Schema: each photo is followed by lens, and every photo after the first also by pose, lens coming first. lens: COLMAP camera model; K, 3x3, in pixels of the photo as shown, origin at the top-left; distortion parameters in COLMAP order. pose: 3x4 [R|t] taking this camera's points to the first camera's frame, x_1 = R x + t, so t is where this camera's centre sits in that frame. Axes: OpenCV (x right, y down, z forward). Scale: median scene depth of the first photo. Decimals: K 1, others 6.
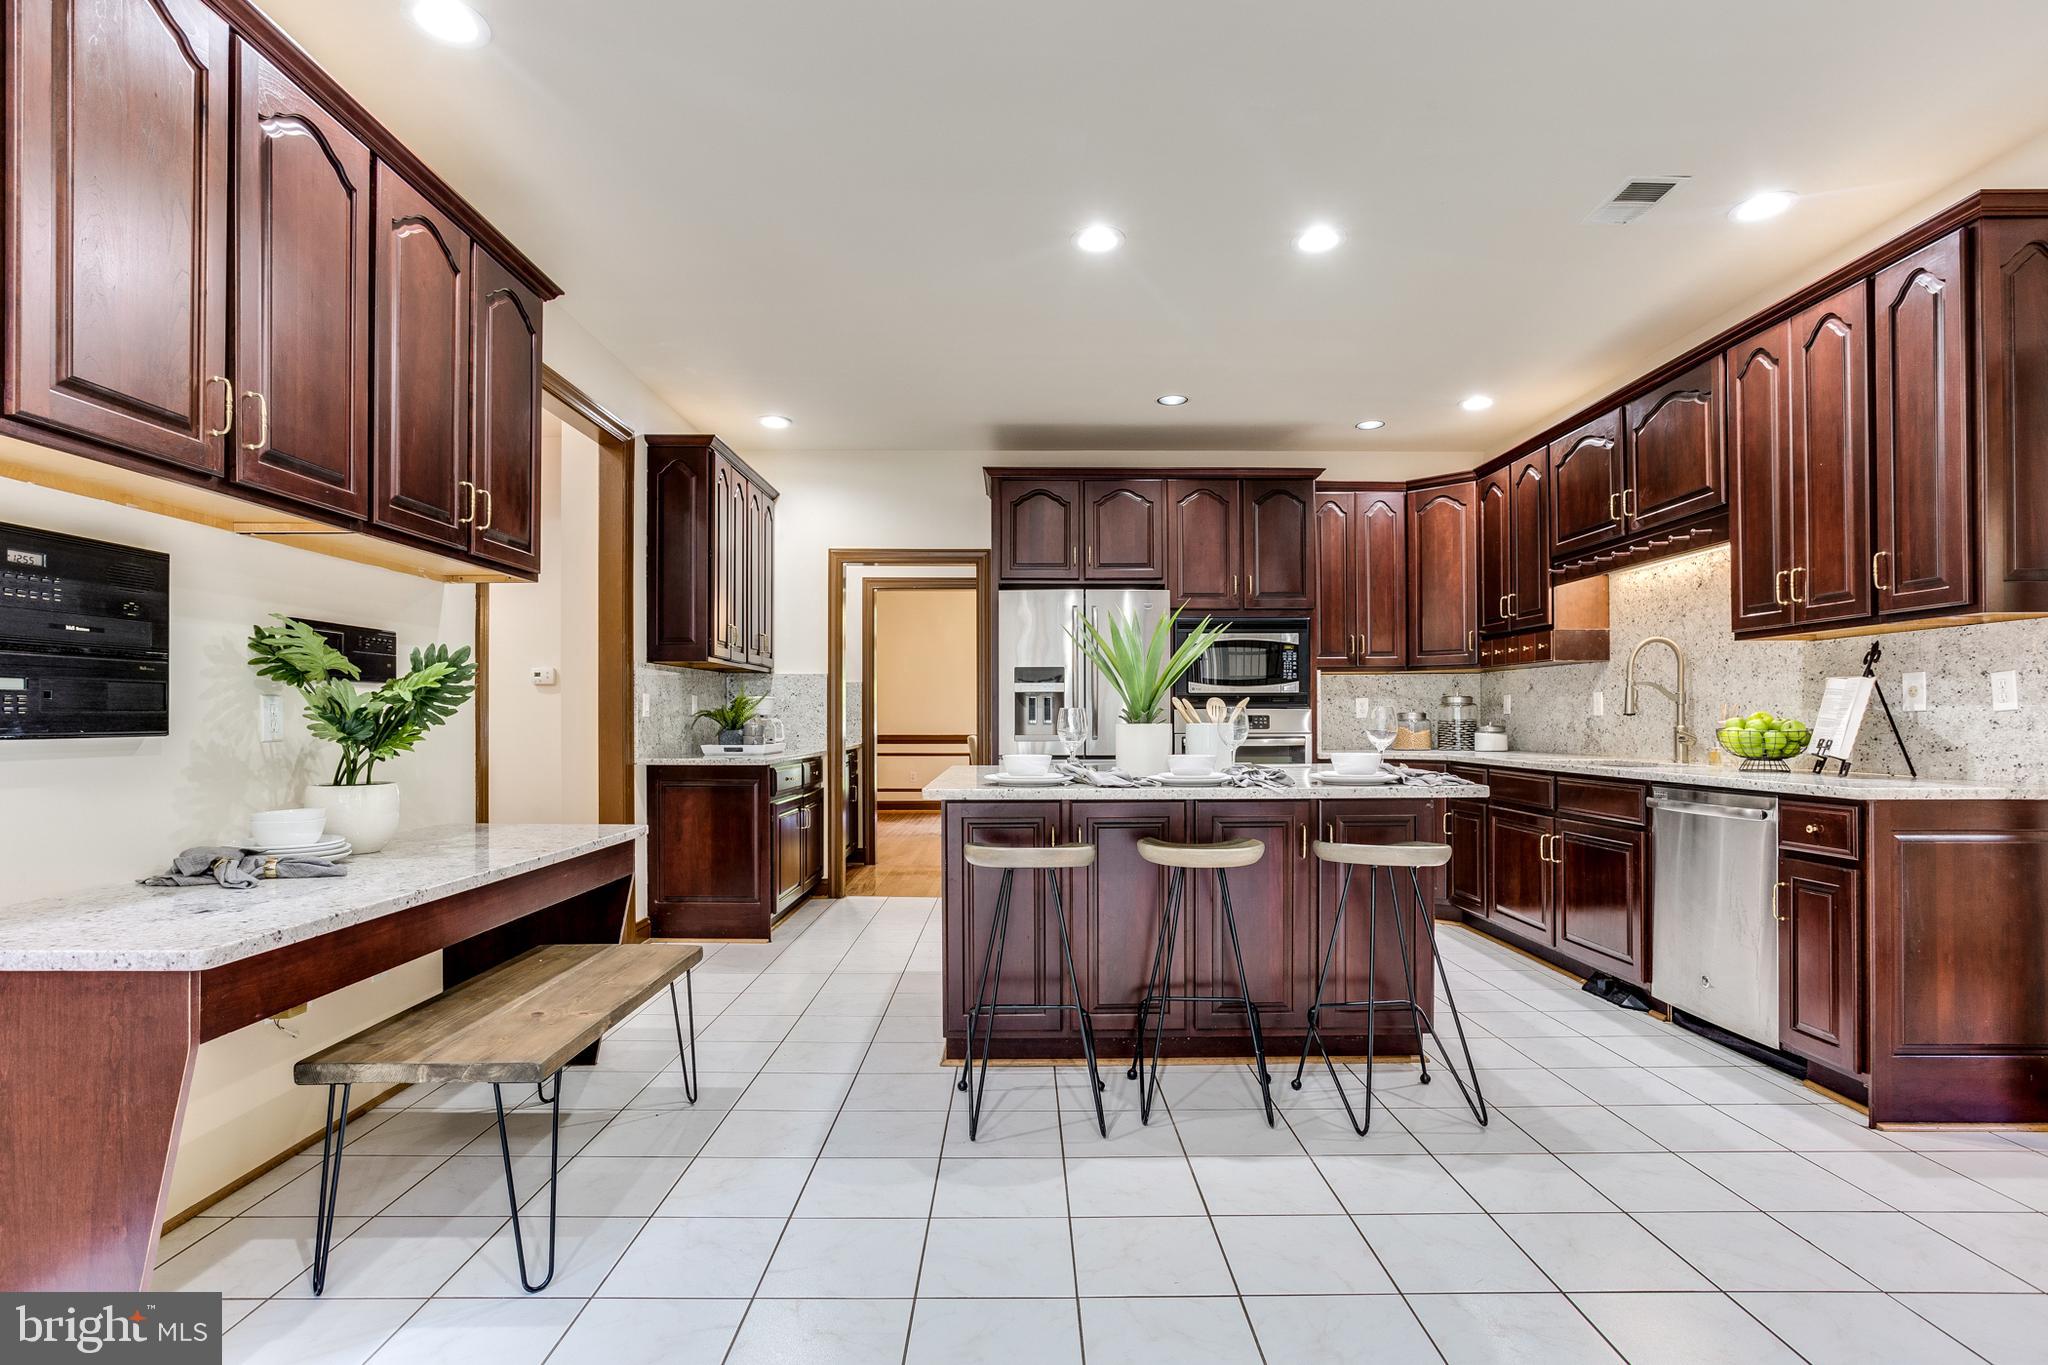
lens RADIAL K [[1003.6, 0, 1014.6], [0, 1003.6, 715.9], [0, 0, 1]] dist [-0.029480, 0.000208]
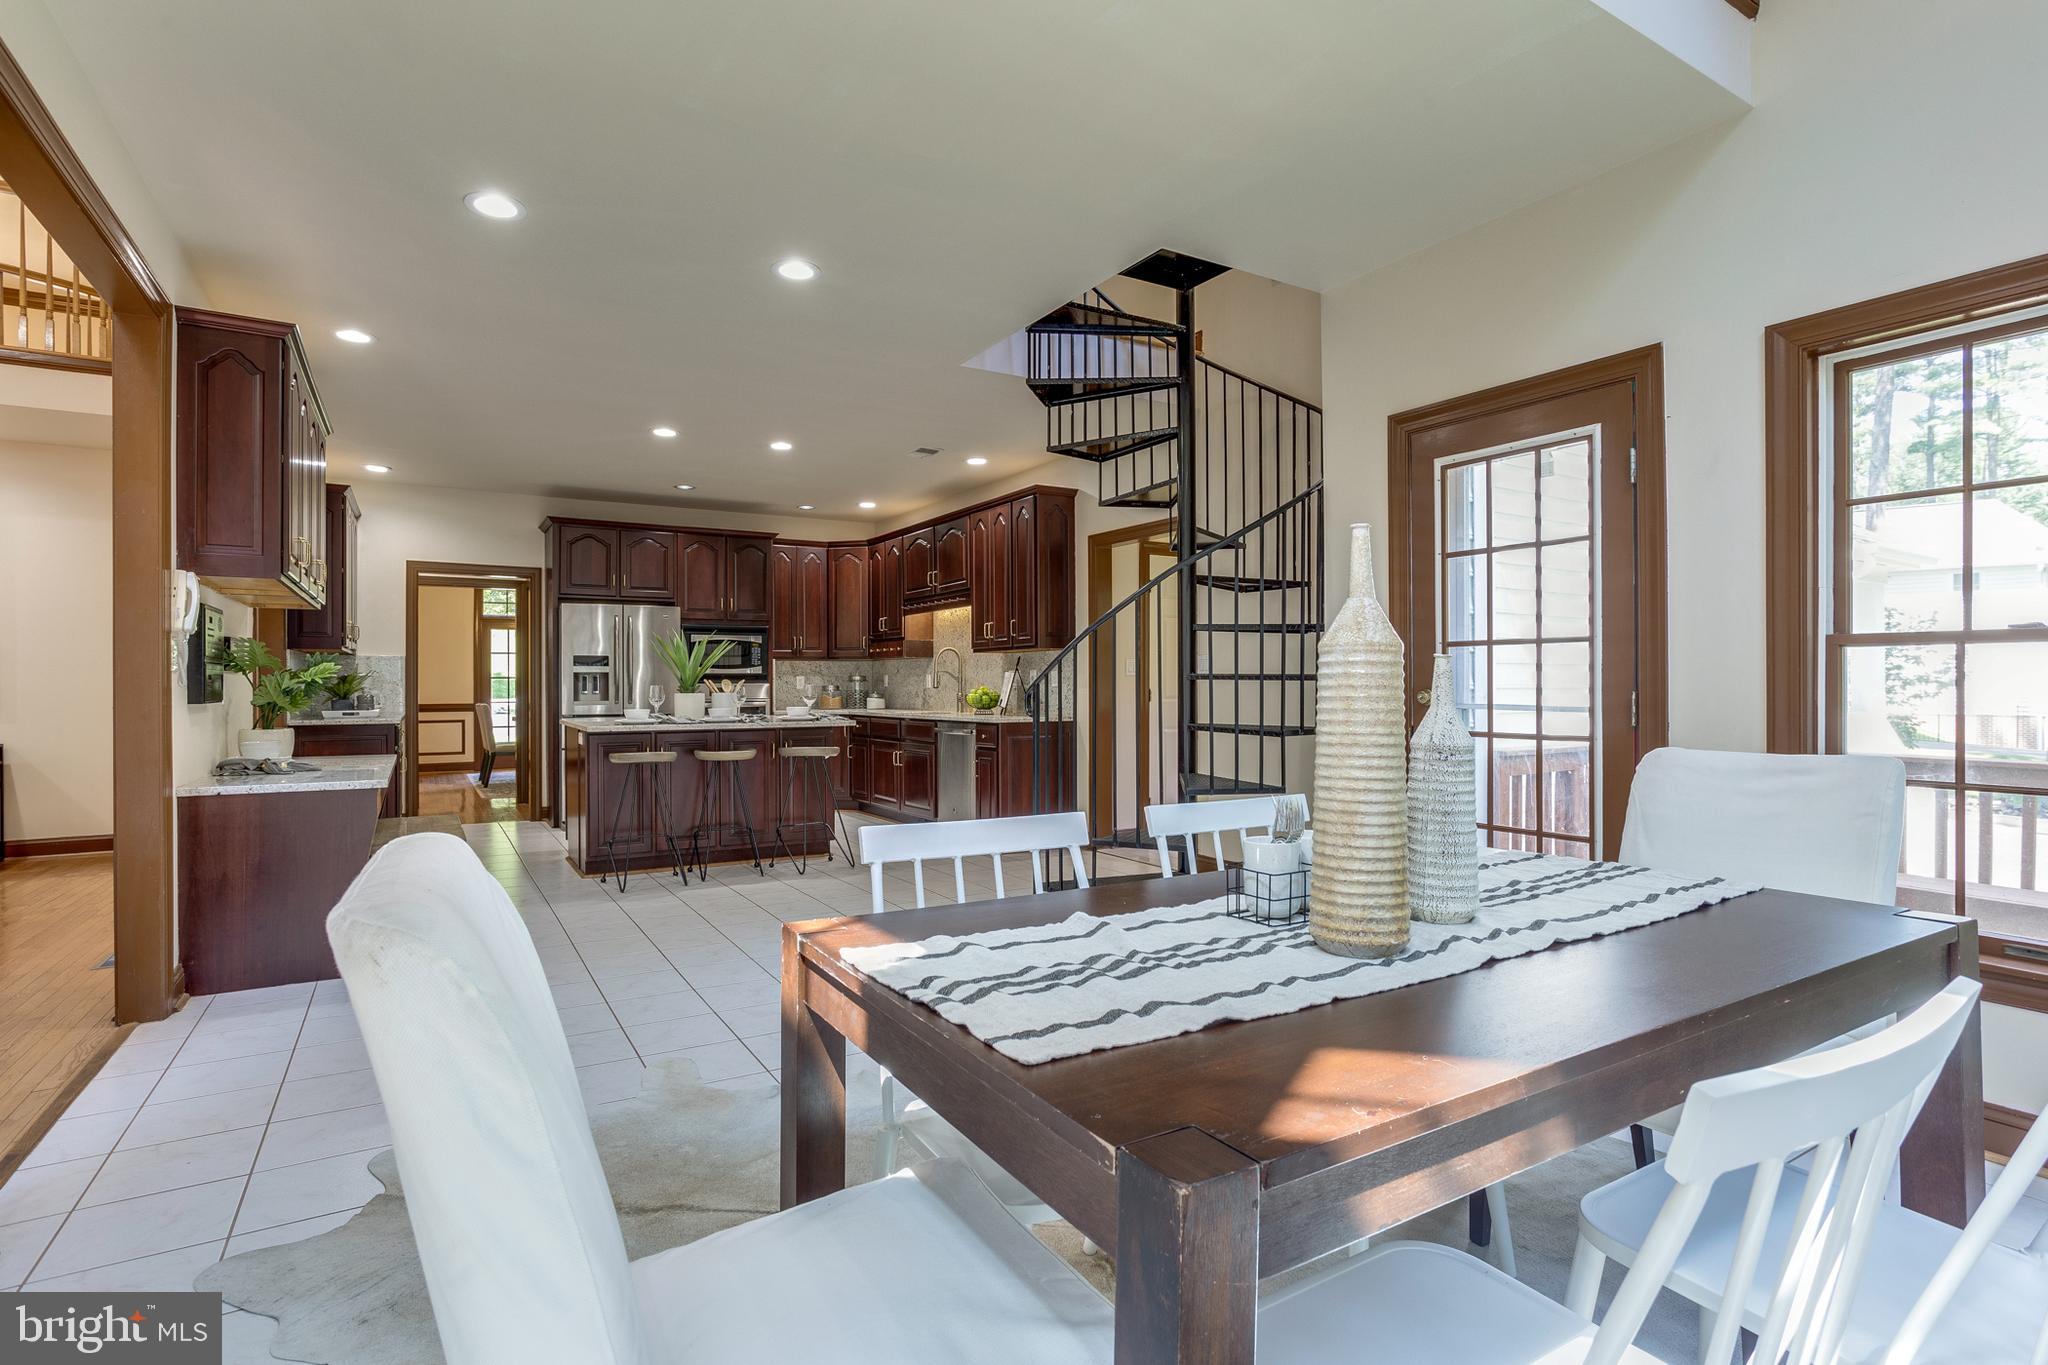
lens RADIAL K [[1003.6, 0, 1018.8], [0, 1003.6, 686.1], [0, 0, 1]] dist [-0.029480, 0.000208]
pose [[0.852674, -0.001550, 0.522440, -0.216541], [0.001266, 0.999999, 0.000902, -0.004338], [-0.522441, -0.000108, 0.852675, -0.617943]]
